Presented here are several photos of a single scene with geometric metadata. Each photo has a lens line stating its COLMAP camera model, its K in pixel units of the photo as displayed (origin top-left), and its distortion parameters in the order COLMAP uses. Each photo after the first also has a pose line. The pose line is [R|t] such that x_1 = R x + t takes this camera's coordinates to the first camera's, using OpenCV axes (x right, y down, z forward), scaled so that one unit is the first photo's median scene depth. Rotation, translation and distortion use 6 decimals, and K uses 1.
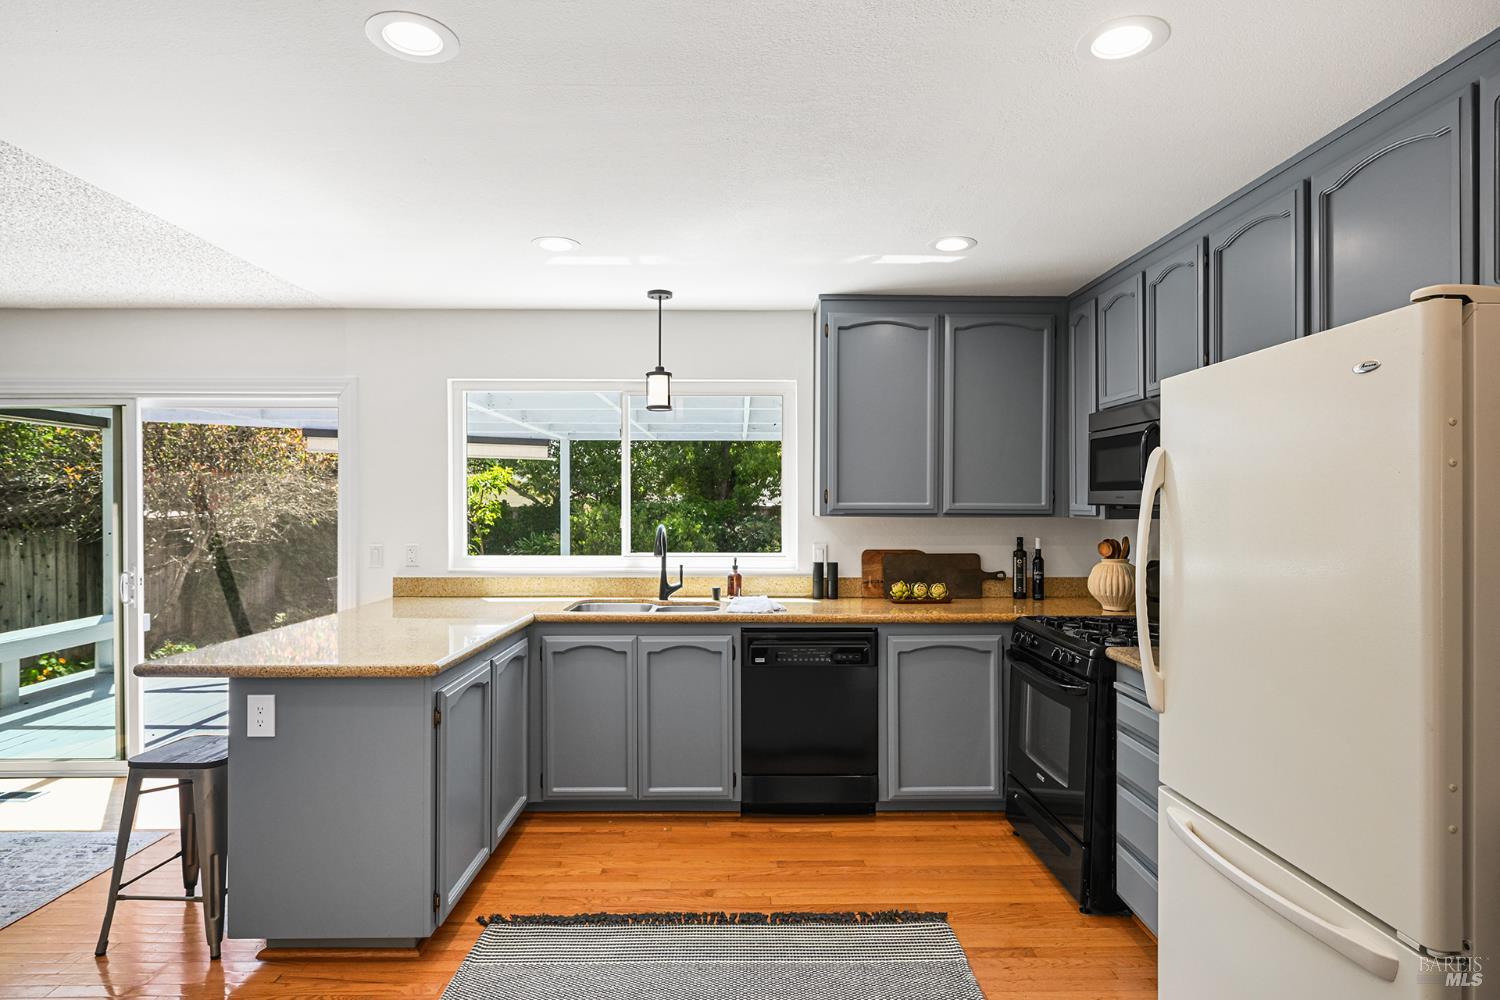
lens RADIAL K [[804.8, 0, 748.3], [0, 804.8, 504.0], [0, 0, 1]] dist [0.001526, 0.002166]
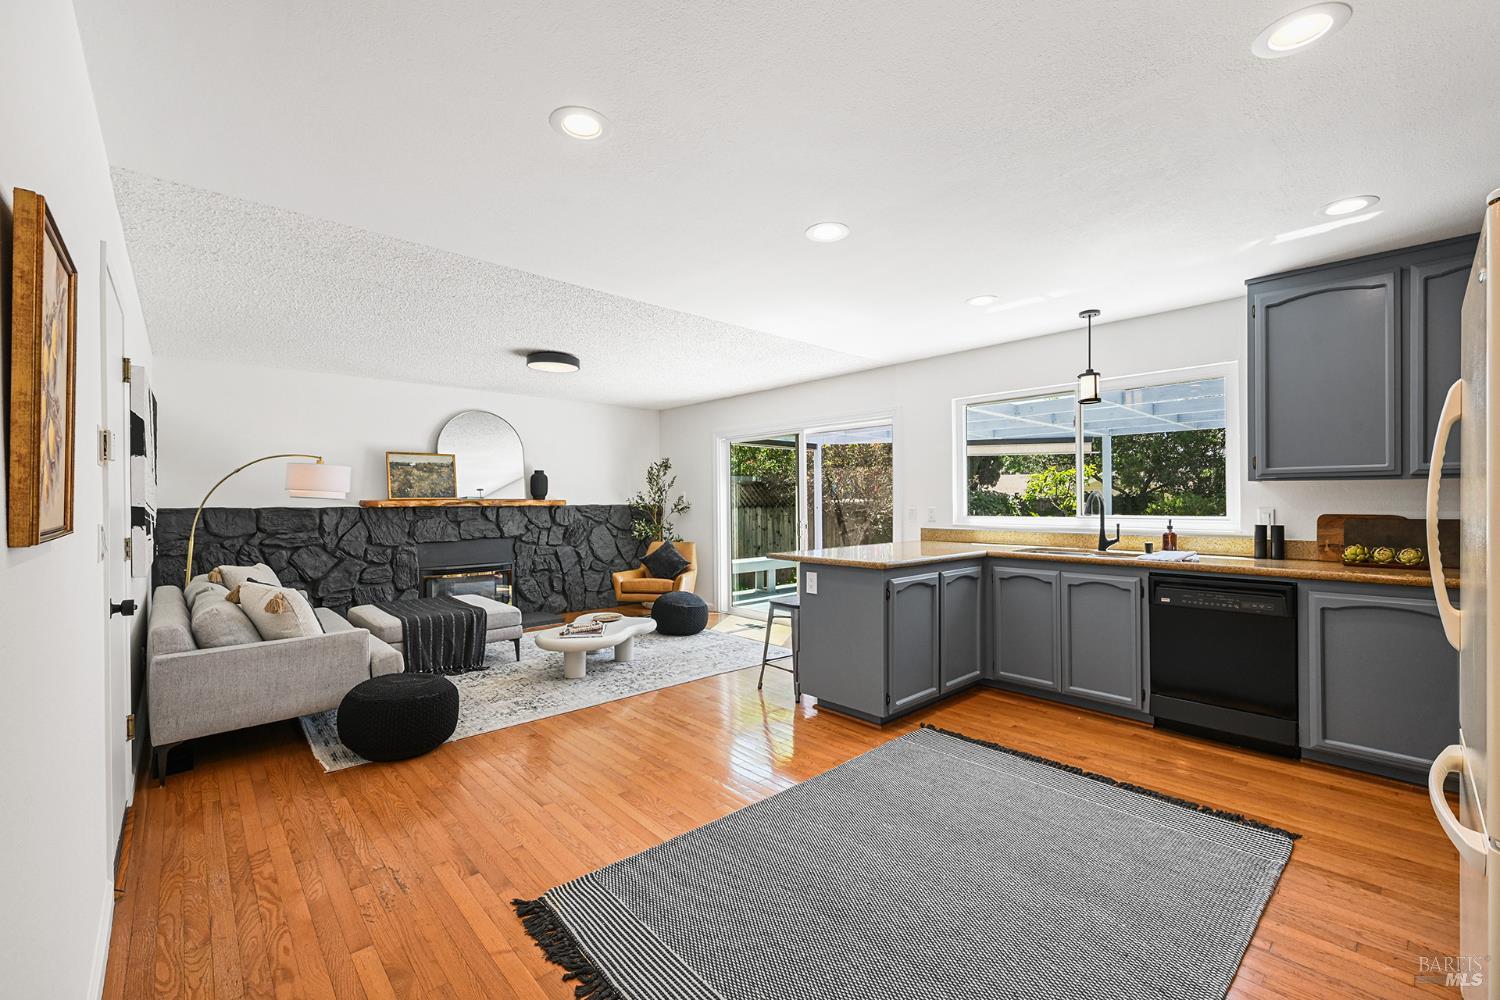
lens RADIAL K [[618.5, 0, 746.0], [0, 618.5, 501.3], [0, 0, 1]] dist [-0.003580, 0.000079]
pose [[0.661922, -0.002554, -0.749569, 0.287882], [0.004364, 0.999990, 0.000447, 0.042239], [0.749560, -0.003568, 0.661927, -0.081822]]
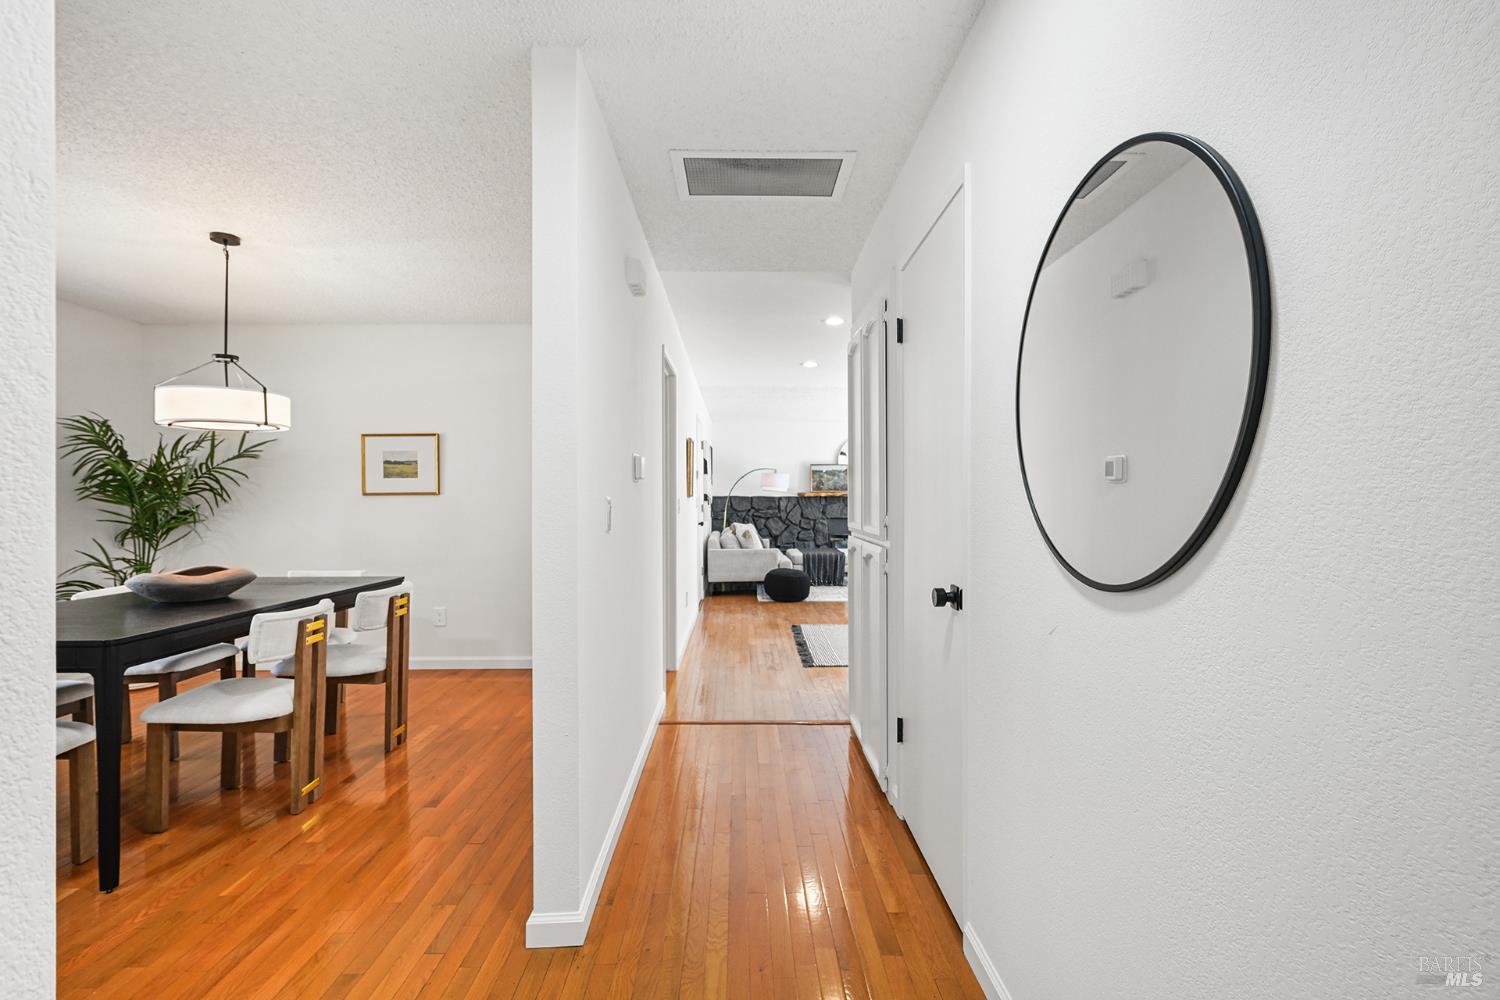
lens RADIAL K [[703.0, 0, 742.2], [0, 703.0, 495.8], [0, 0, 1]] dist [0.000865, 0.000389]
pose [[-0.012962, -0.003079, -0.999911, 1.677732], [0.001889, 0.999993, -0.003104, 0.060972], [0.999914, -0.001929, -0.012957, 0.020411]]
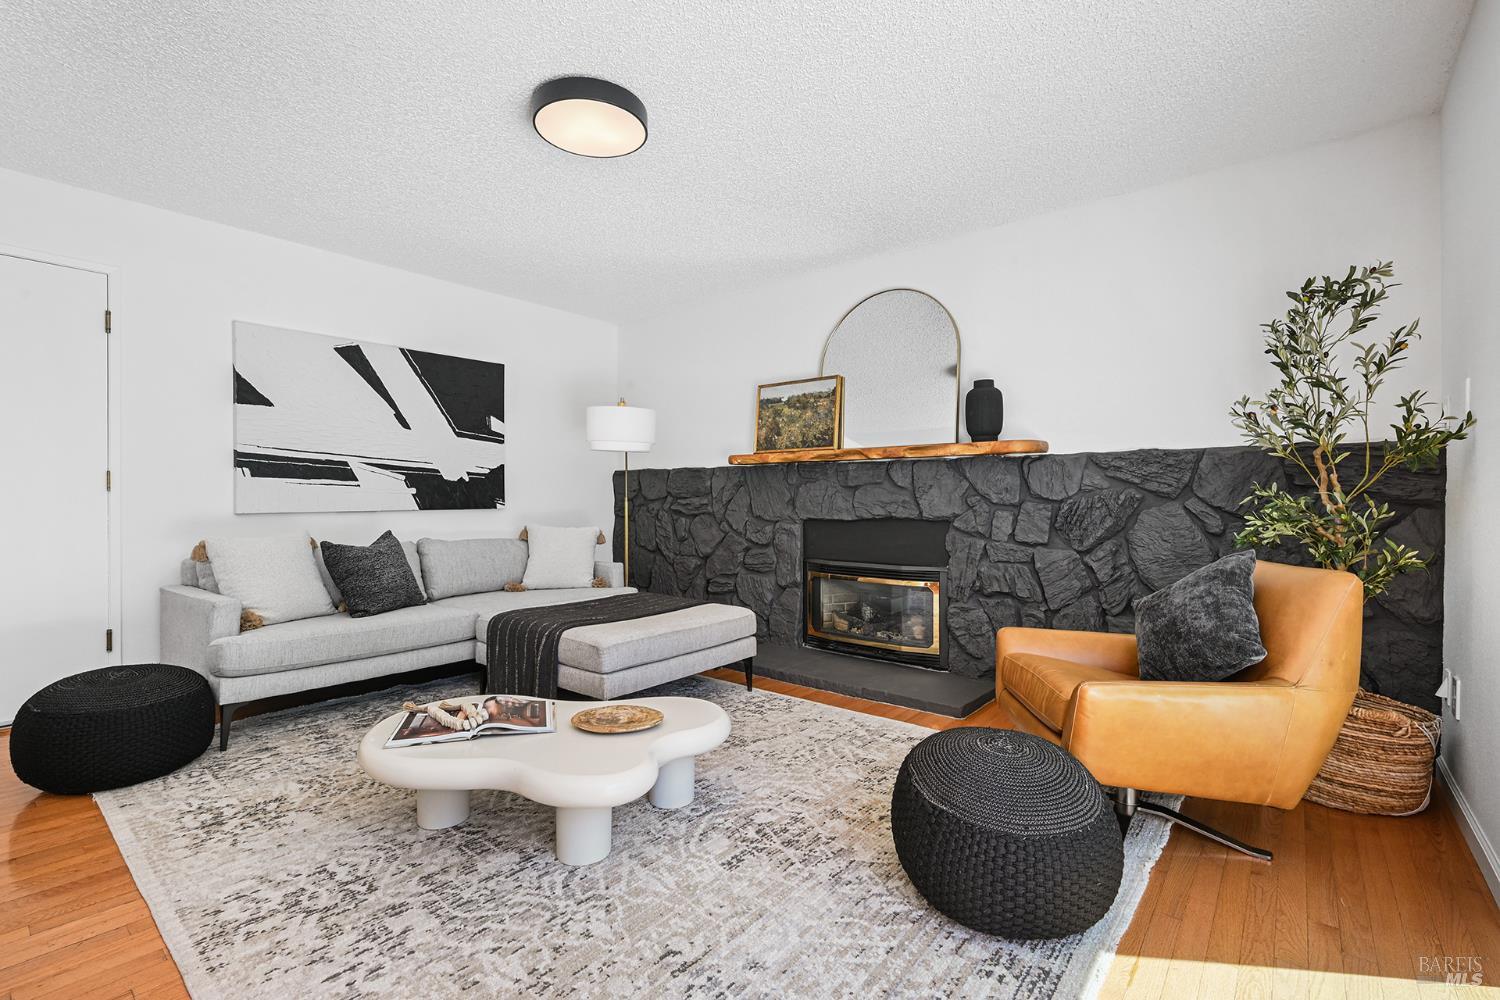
lens RADIAL K [[659.5, 0, 752.7], [0, 659.5, 502.3], [0, 0, 1]] dist [0.003690, 0.000480]
pose [[-0.644533, 0.003865, -0.764566, -0.645275], [-0.001753, 0.999977, 0.006533, 0.118029], [0.764574, 0.005551, -0.644512, 1.100261]]
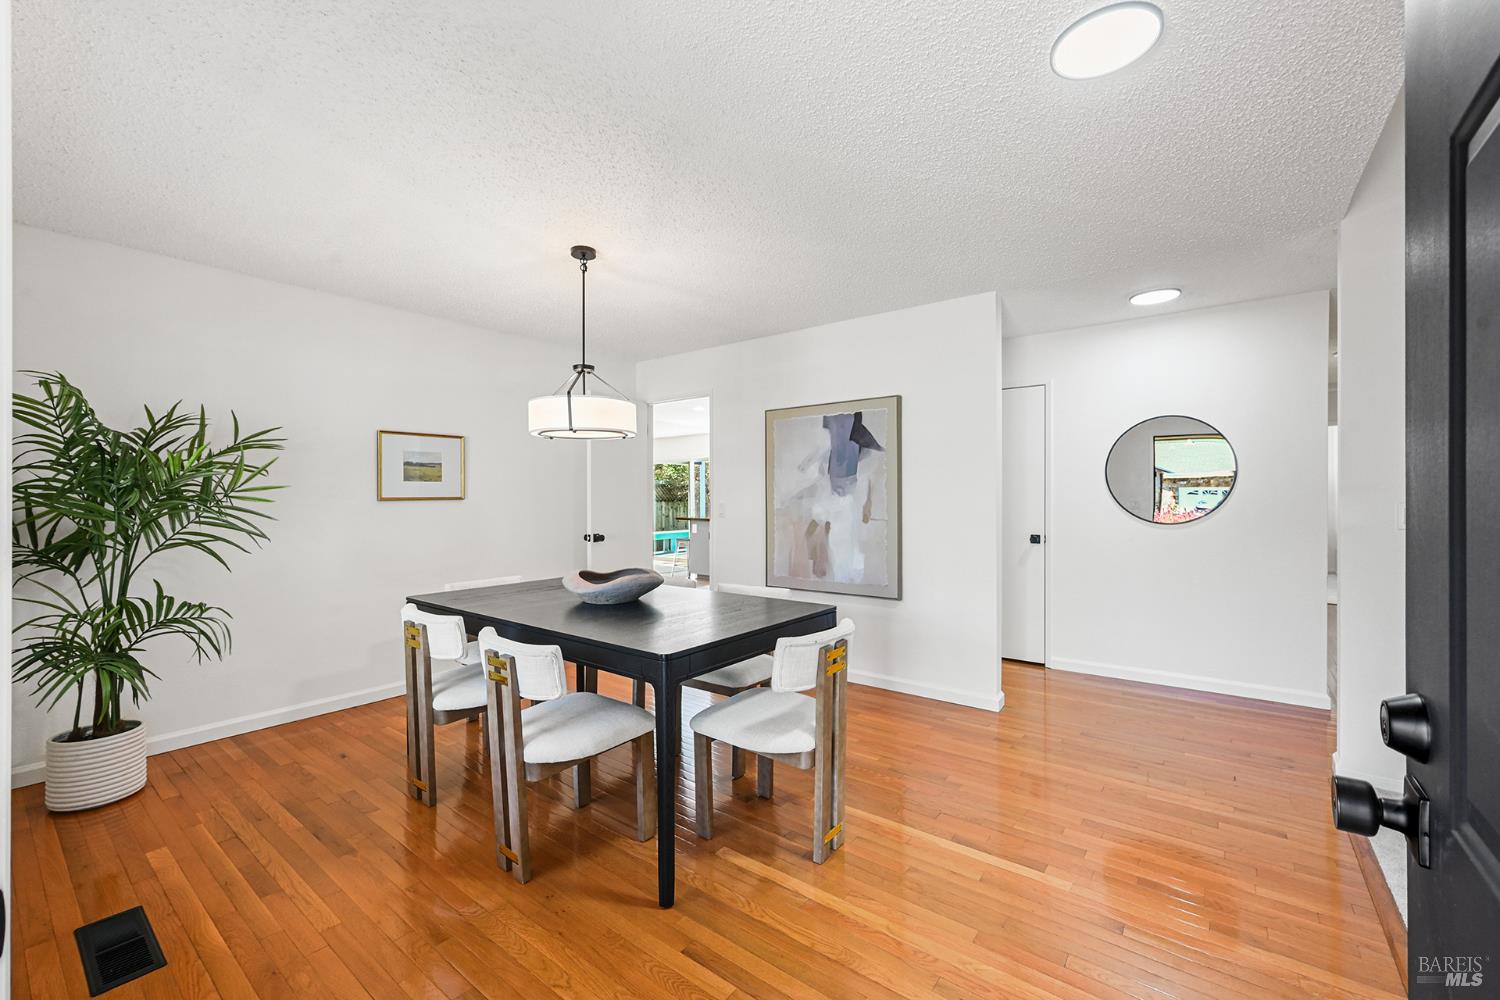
lens RADIAL K [[618.5, 0, 752.4], [0, 618.5, 498.3], [0, 0, 1]] dist [-0.003580, 0.000079]
pose [[0.787088, -0.000790, -0.616841, 1.440315], [0.001251, 0.999999, 0.000316, 0.050792], [0.616840, -0.001020, 0.787088, -1.274213]]
